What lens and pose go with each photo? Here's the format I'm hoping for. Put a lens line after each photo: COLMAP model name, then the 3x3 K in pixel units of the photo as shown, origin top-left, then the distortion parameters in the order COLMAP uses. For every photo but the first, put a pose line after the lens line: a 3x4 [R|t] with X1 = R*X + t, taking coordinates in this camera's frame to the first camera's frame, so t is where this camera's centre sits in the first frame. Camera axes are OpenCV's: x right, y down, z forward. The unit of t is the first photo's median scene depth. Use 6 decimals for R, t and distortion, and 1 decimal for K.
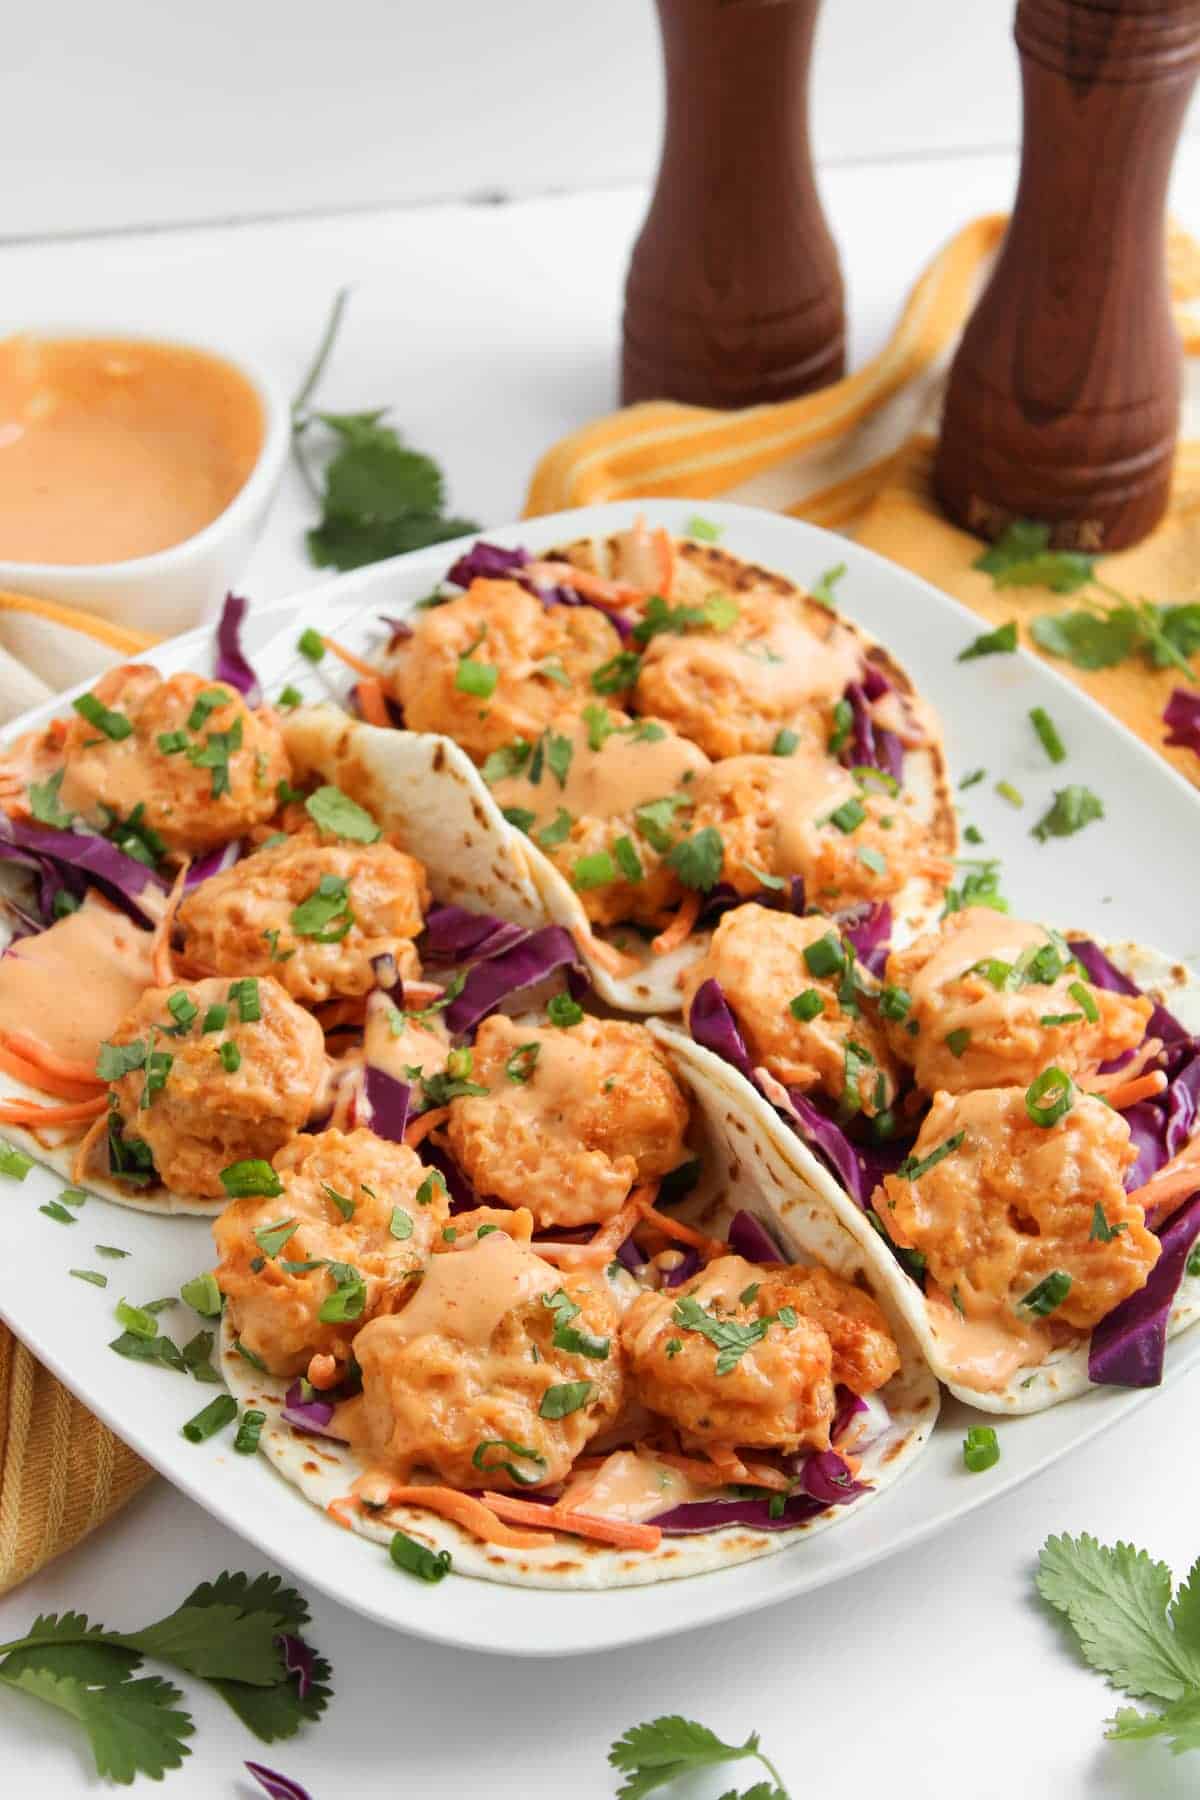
lens RADIAL K [[3515.4, 0, 600.0], [0, 3515.4, 900.0], [0, 0, 1]] dist [-0.008358, 0.242883]
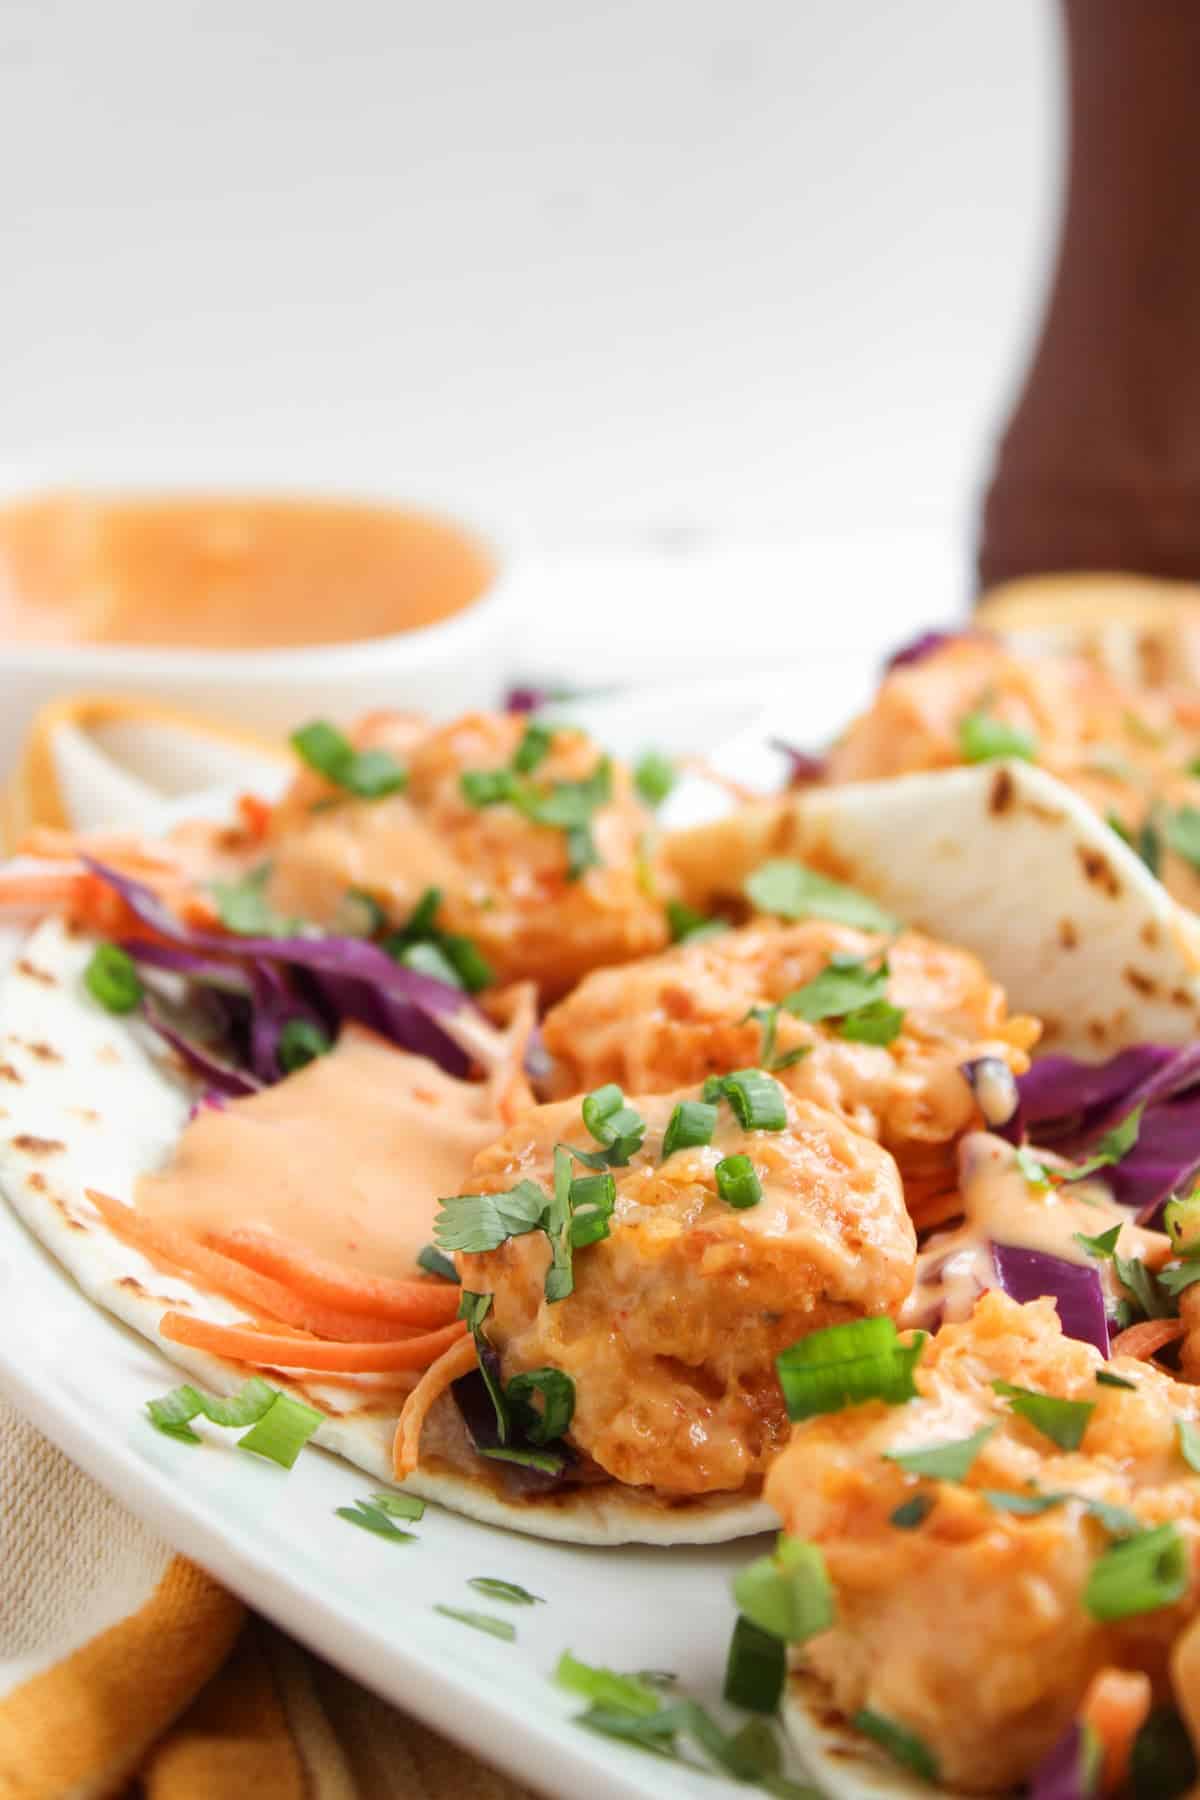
lens RADIAL K [[3729.1, 0, 600.0], [0, 3729.1, 900.0], [0, 0, 1]] dist [0.017830, 0.175482]
pose [[0.995897, -0.005163, 0.090352, -0.167336], [0.037781, 0.930929, -0.363240, 0.188524], [-0.082236, 0.365163, 0.927304, 0.521394]]
